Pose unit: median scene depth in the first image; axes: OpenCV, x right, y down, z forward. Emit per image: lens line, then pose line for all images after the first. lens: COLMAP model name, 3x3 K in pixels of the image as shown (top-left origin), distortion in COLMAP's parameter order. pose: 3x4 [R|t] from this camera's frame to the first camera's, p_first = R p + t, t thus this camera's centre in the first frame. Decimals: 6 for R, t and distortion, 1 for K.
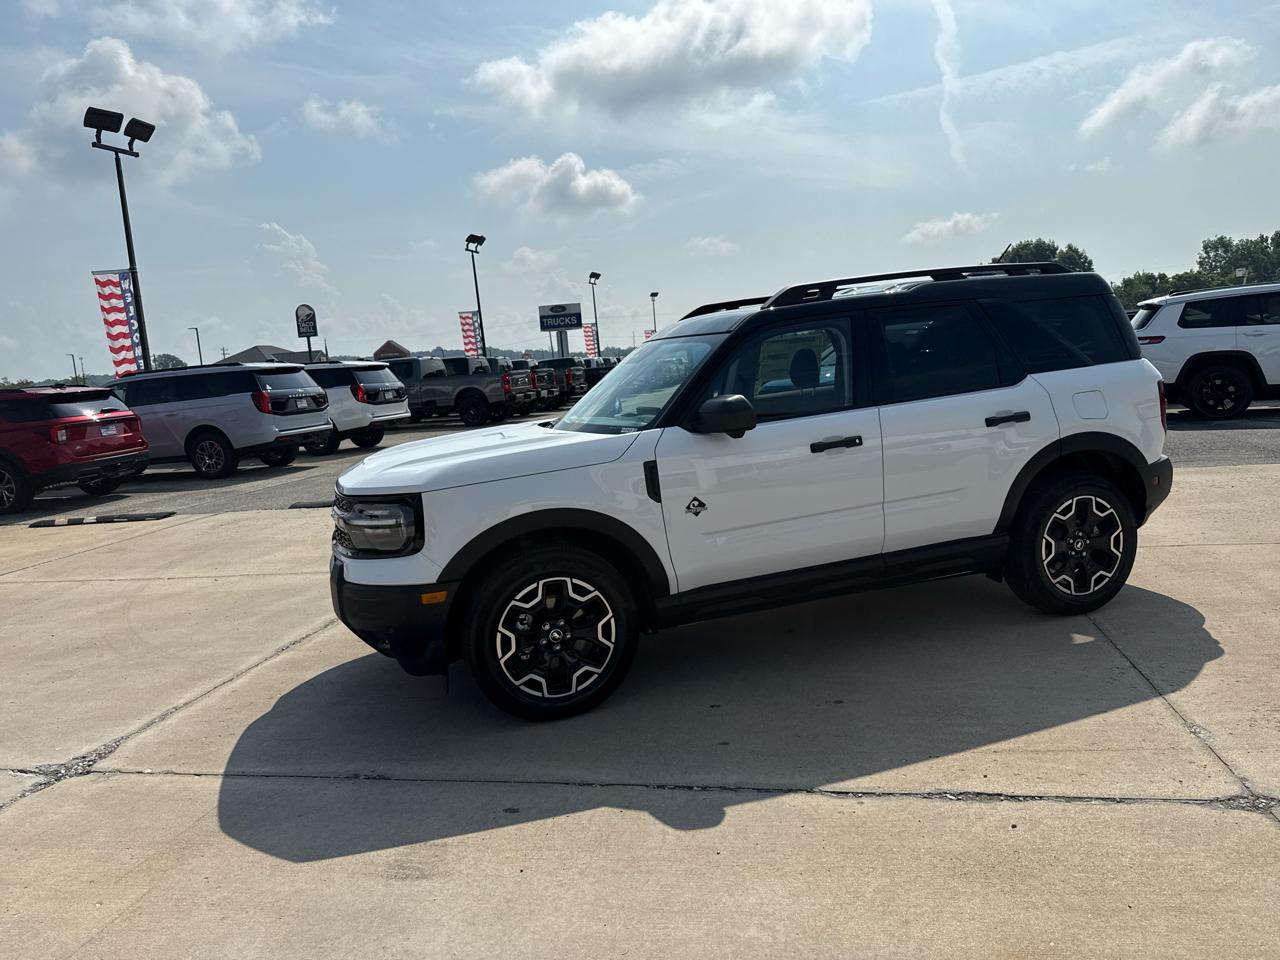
lens RADIAL K [[902.0, 0, 644.4], [0, 902.0, 485.0], [0, 0, 1]] dist [0.032484, -0.046208]
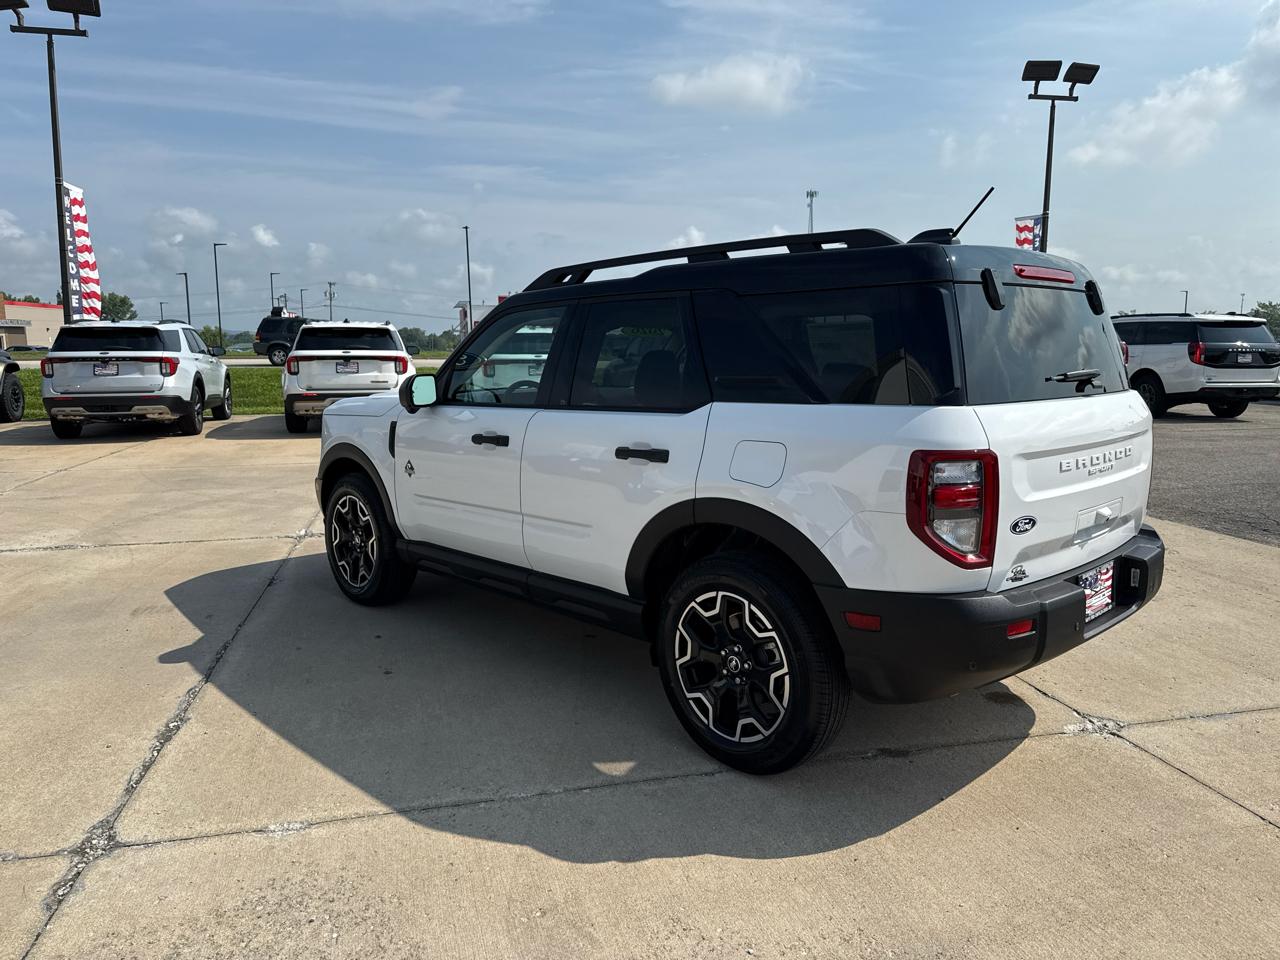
lens RADIAL K [[902.0, 0, 644.4], [0, 902.0, 485.0], [0, 0, 1]] dist [0.032484, -0.046208]
pose [[0.425526, 0.219968, -0.877805, 1.112399], [-0.158144, 0.973157, 0.167200, -0.180978], [0.891021, 0.067672, 0.448890, 0.703684]]
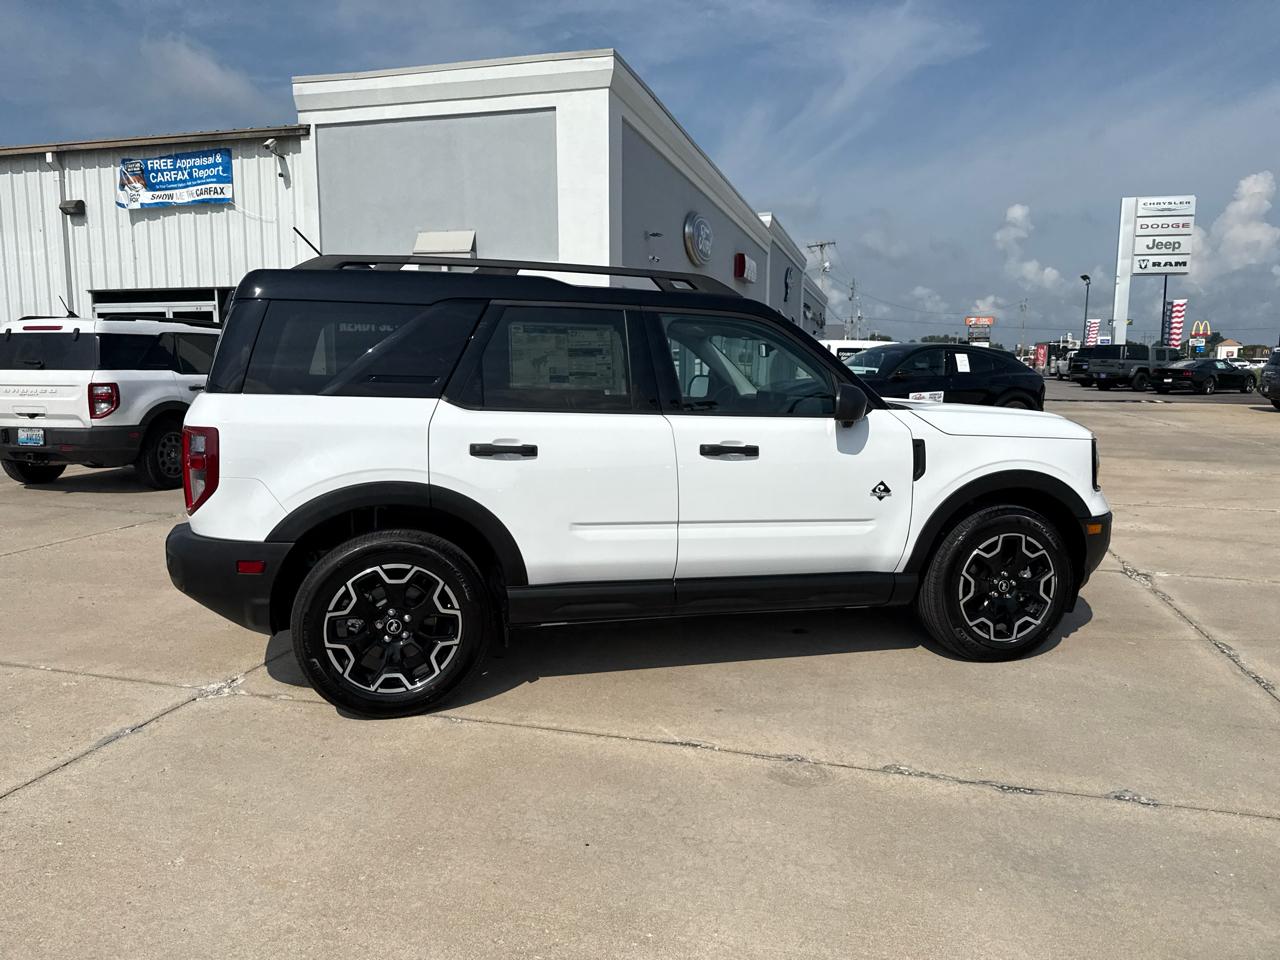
lens RADIAL K [[907.1, 0, 644.1], [0, 907.1, 470.9], [0, 0, 1]] dist [0.027352, -0.041026]
pose [[-0.995580, 0.067827, 0.064966, 0.101692], [0.082395, 0.962754, 0.257519, -0.311819], [-0.045080, 0.261734, -0.964087, 2.279722]]
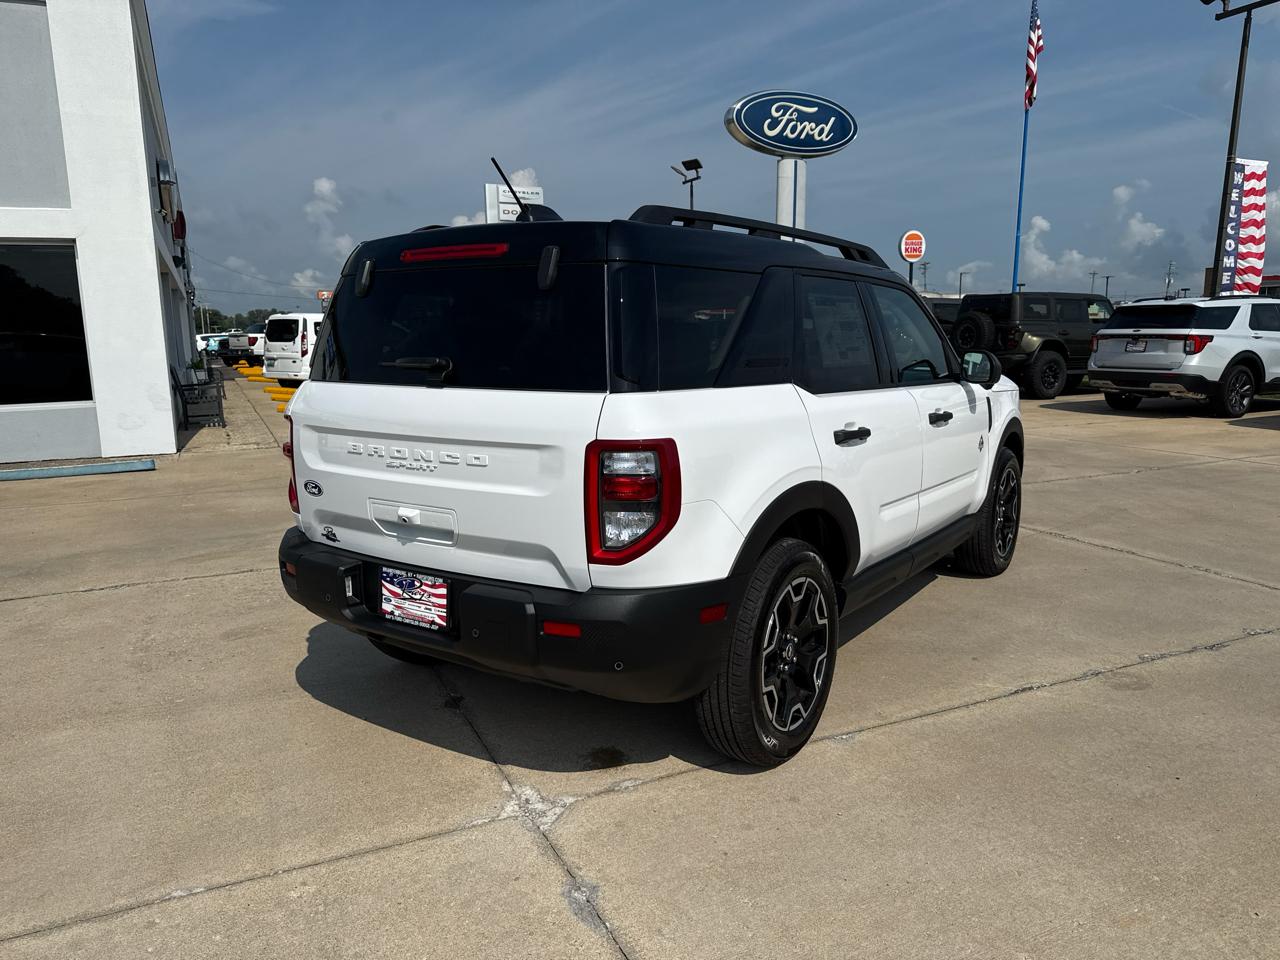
lens RADIAL K [[897.5, 0, 648.7], [0, 897.5, 487.2], [0, 0, 1]] dist [0.037308, -0.045197]
pose [[-0.792110, 0.194101, -0.578694, 0.879915], [-0.008890, 0.944321, 0.328905, -0.332777], [0.610313, 0.265674, -0.746281, 1.942133]]
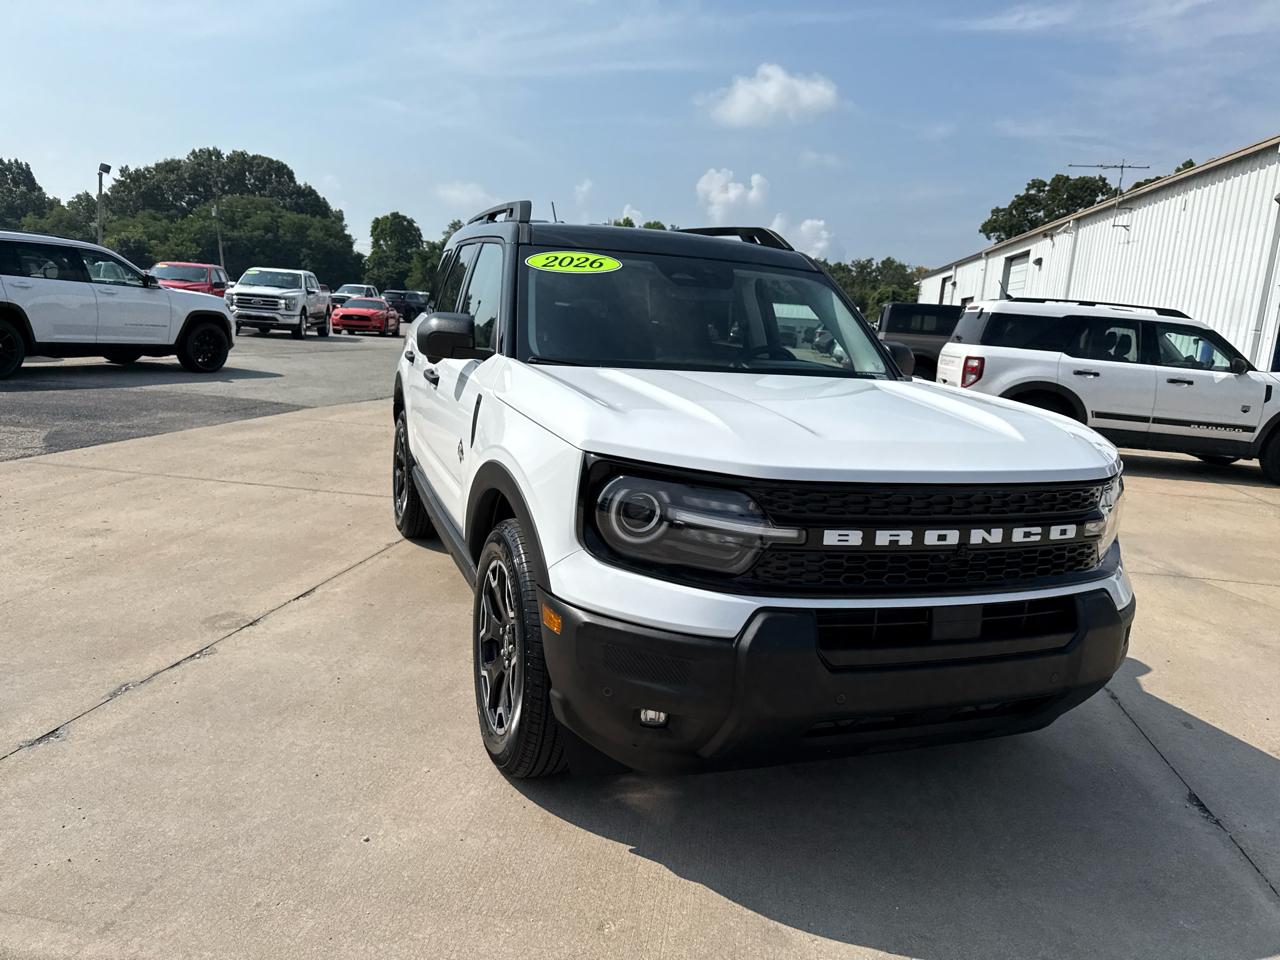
lens RADIAL K [[901.0, 0, 650.6], [0, 901.0, 491.3], [0, 0, 1]] dist [0.036905, -0.052970]
pose [[-0.057298, -0.117961, 0.991364, -0.852958], [0.074276, 0.989739, 0.122060, -0.072503], [-0.995590, 0.080629, -0.047949, 1.235669]]
